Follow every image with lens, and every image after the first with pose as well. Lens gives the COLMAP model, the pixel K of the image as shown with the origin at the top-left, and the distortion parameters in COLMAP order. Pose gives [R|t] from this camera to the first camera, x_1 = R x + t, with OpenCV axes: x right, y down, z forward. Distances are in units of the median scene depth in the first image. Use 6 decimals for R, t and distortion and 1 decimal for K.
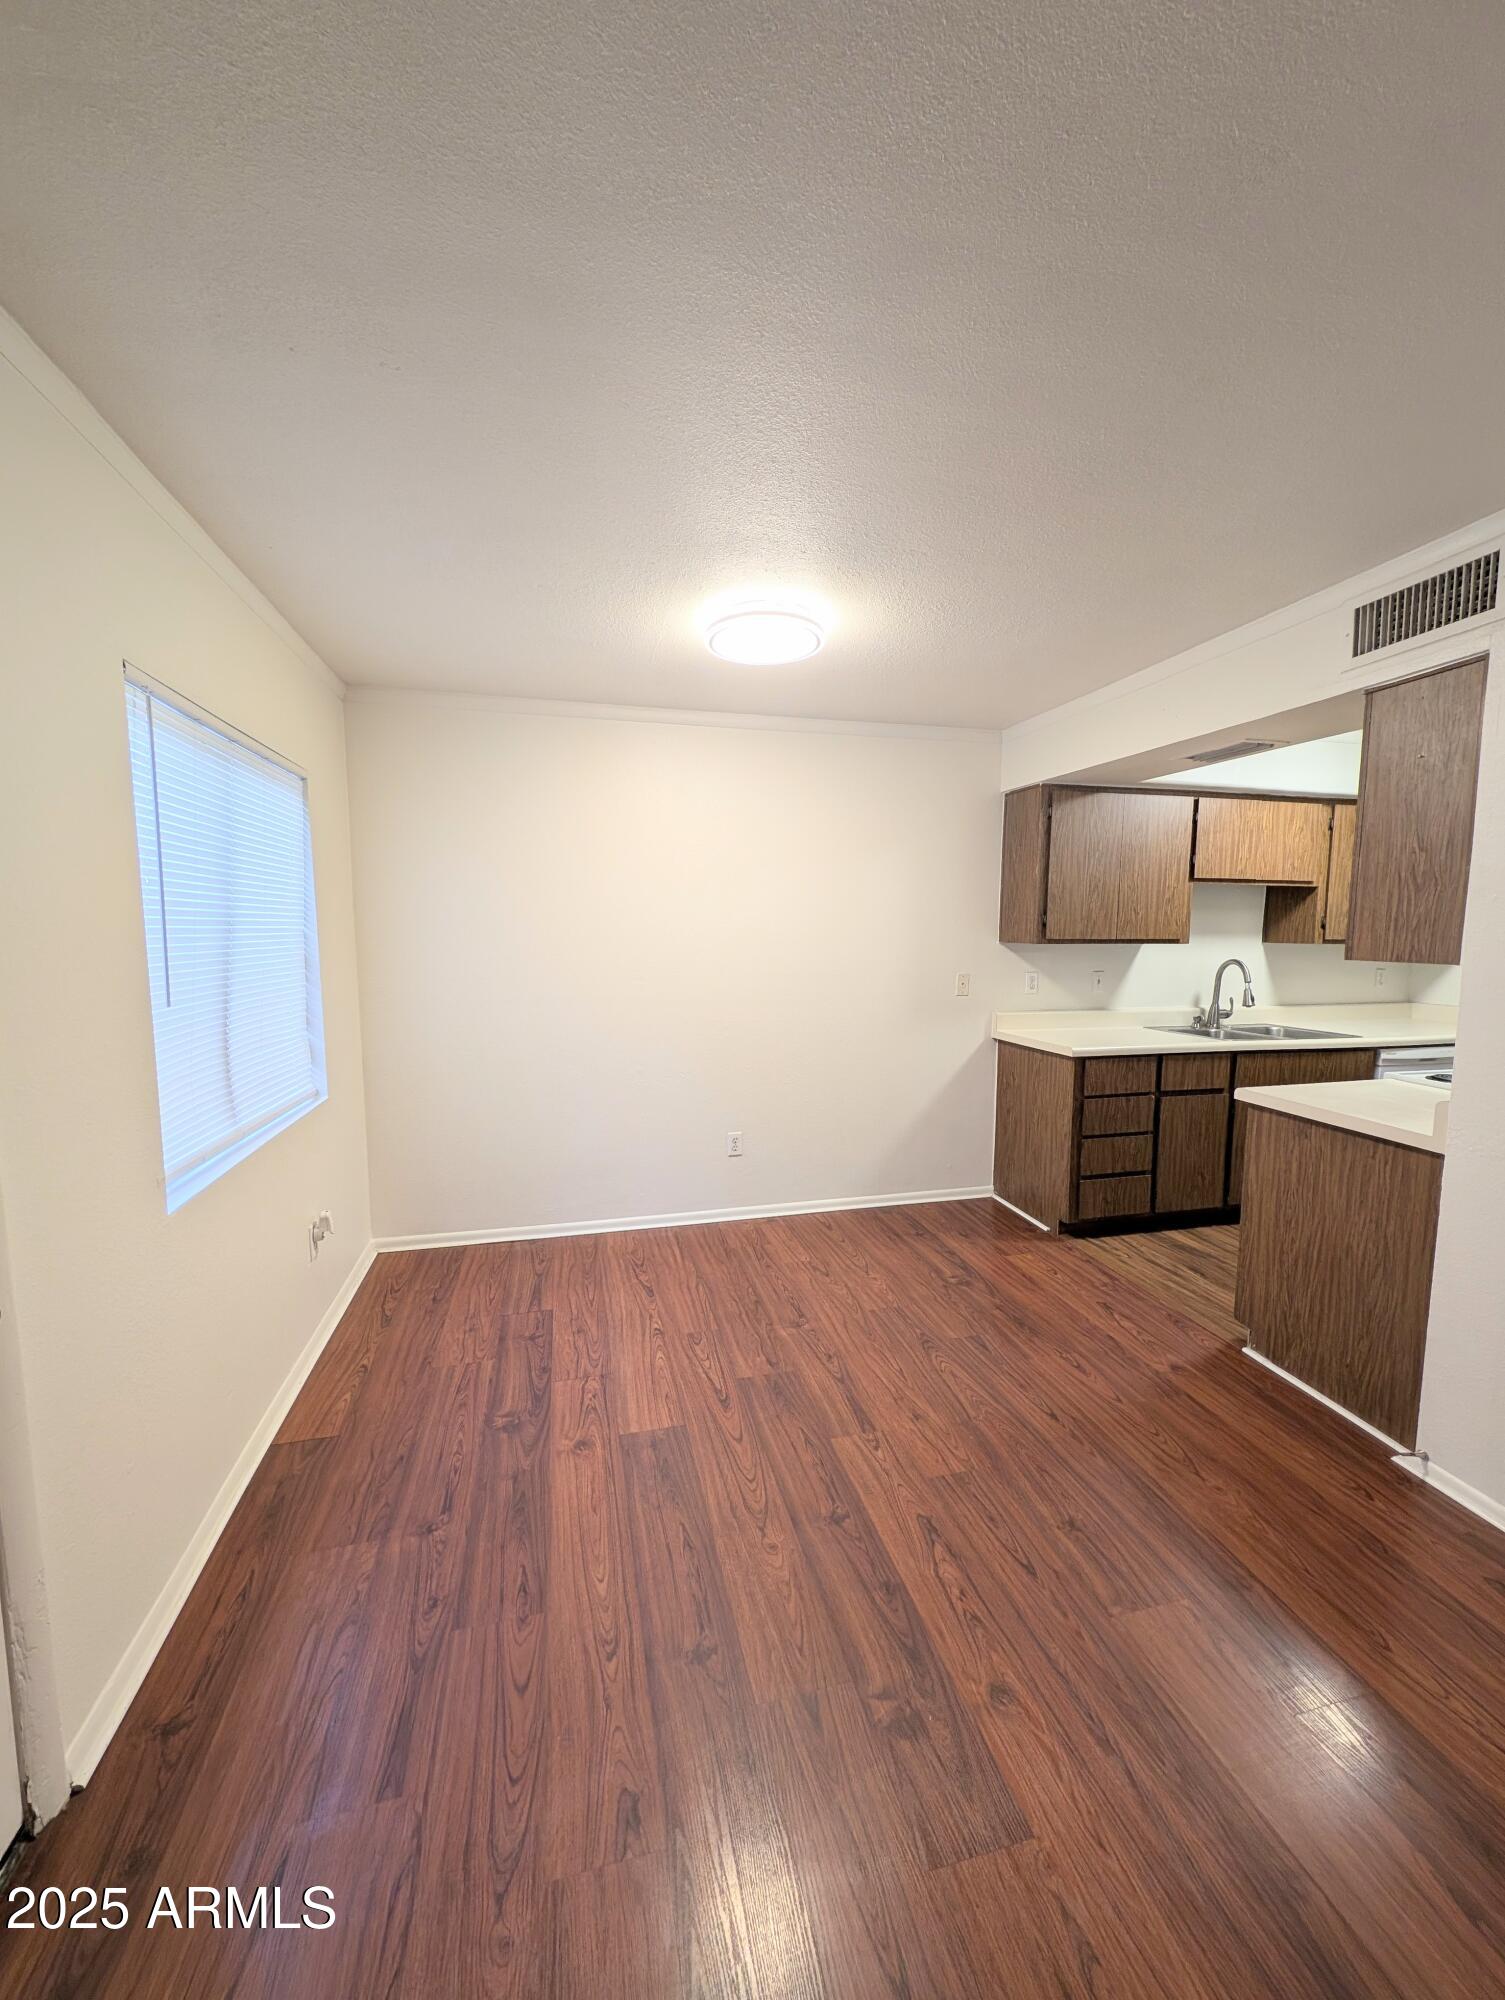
lens RADIAL K [[750.6, 0, 739.0], [0, 750.6, 998.5], [0, 0, 1]] dist [0.000188, -0.002414]
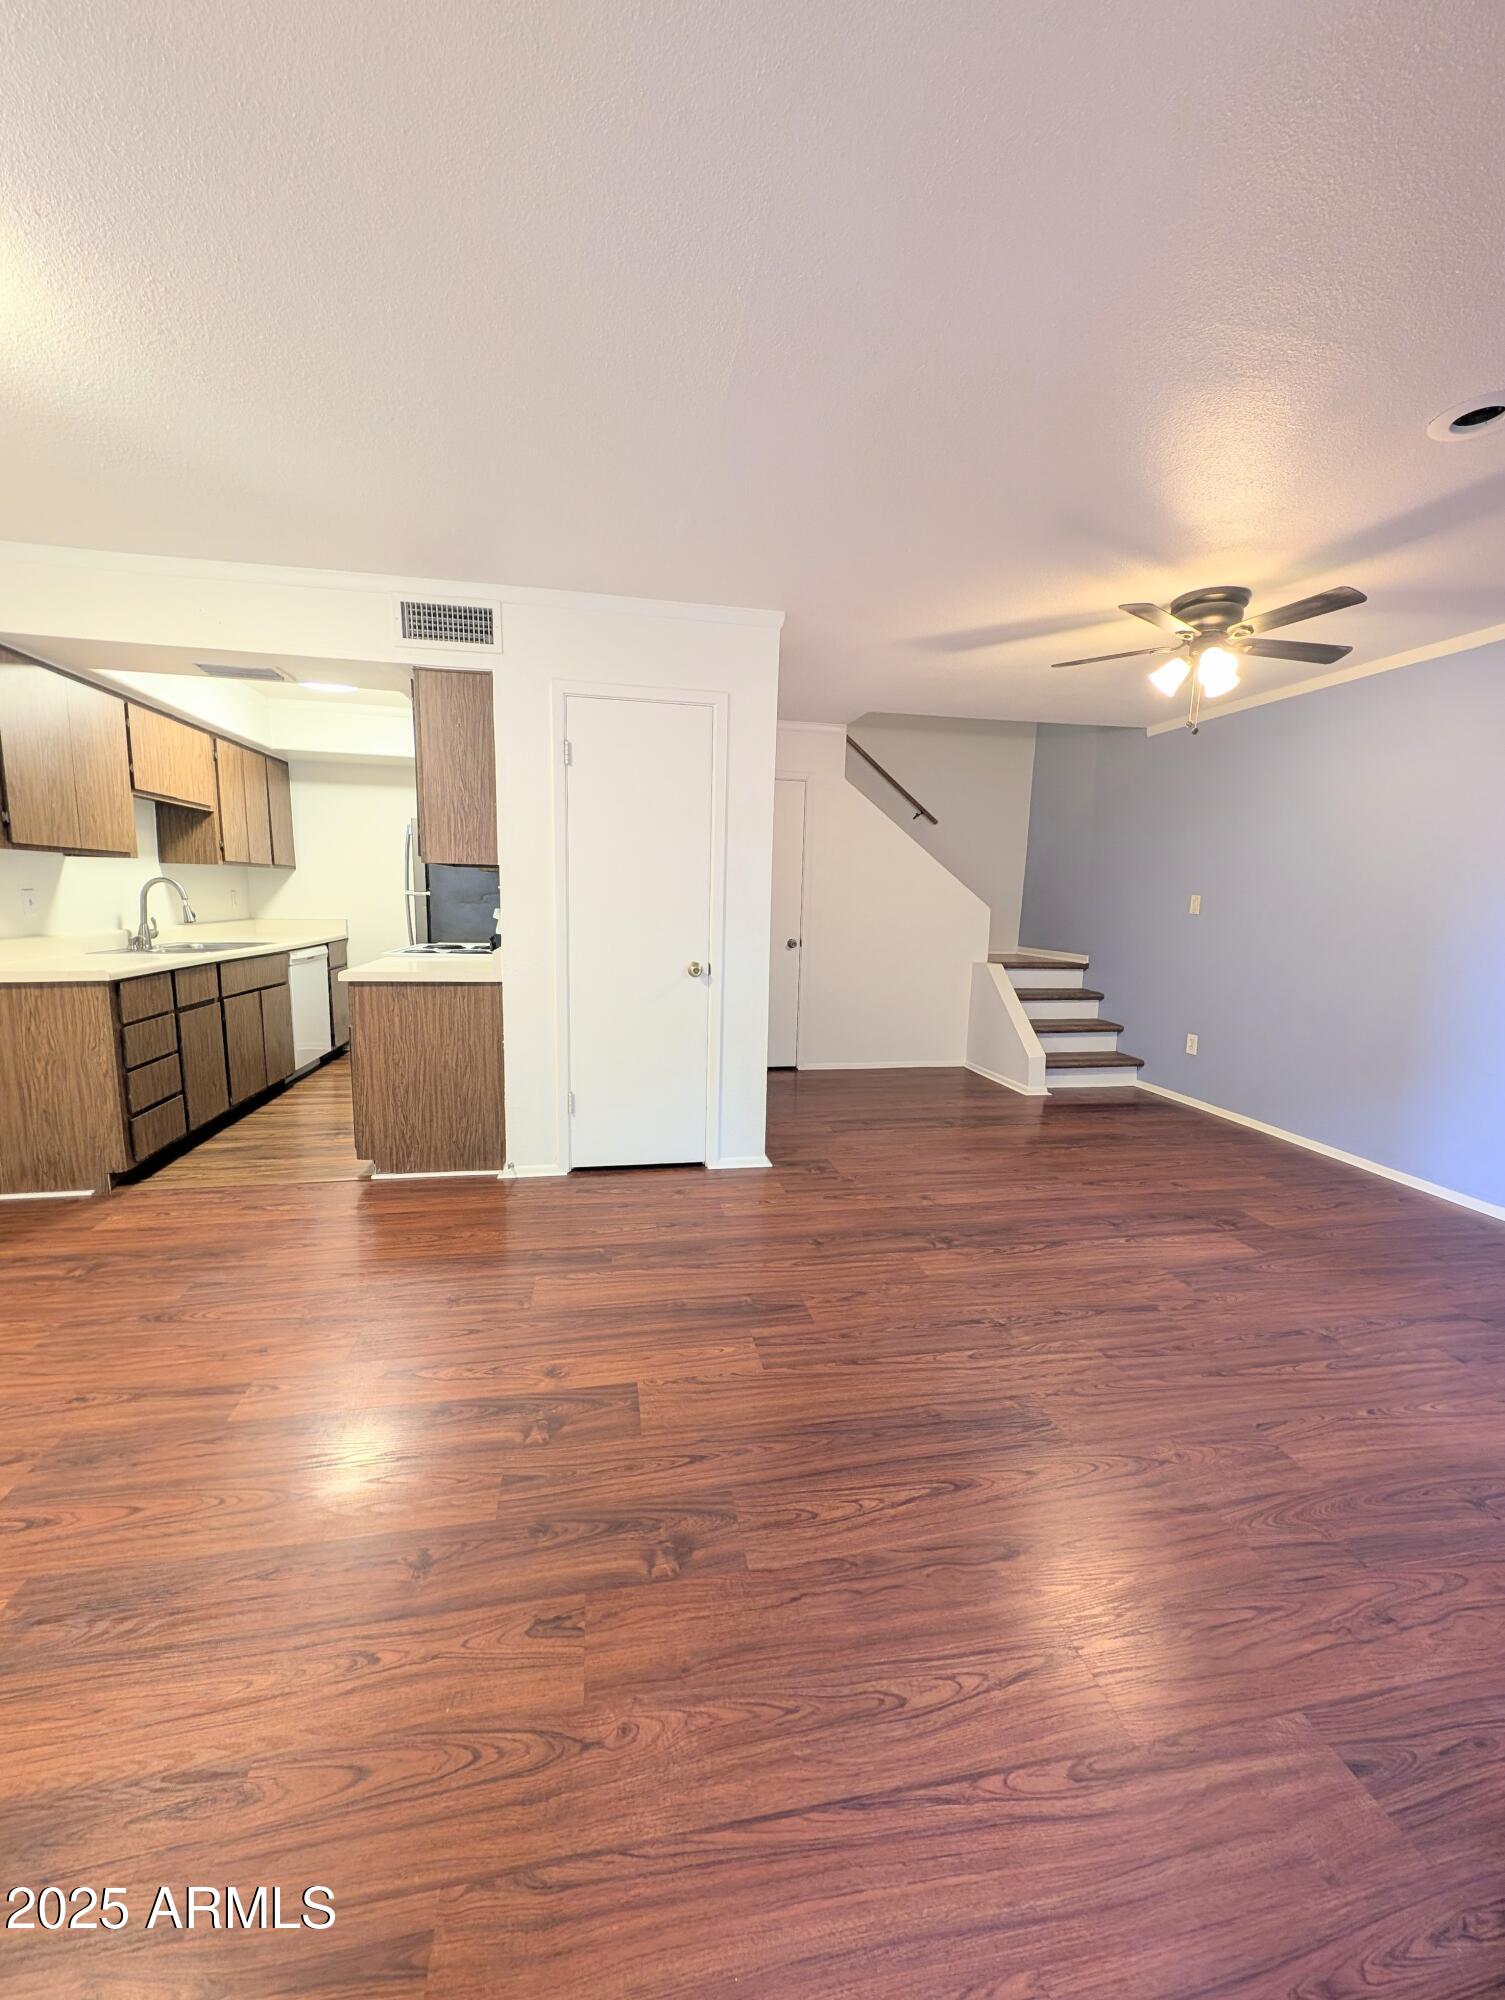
lens RADIAL K [[750.6, 0, 739.5], [0, 750.6, 1000.5], [0, 0, 1]] dist [0.000188, -0.002414]
pose [[0.049439, -0.146800, 0.987930, -0.397465], [0.076572, 0.986785, 0.142798, 0.032791], [-0.995838, 0.068588, 0.060026, 0.229956]]
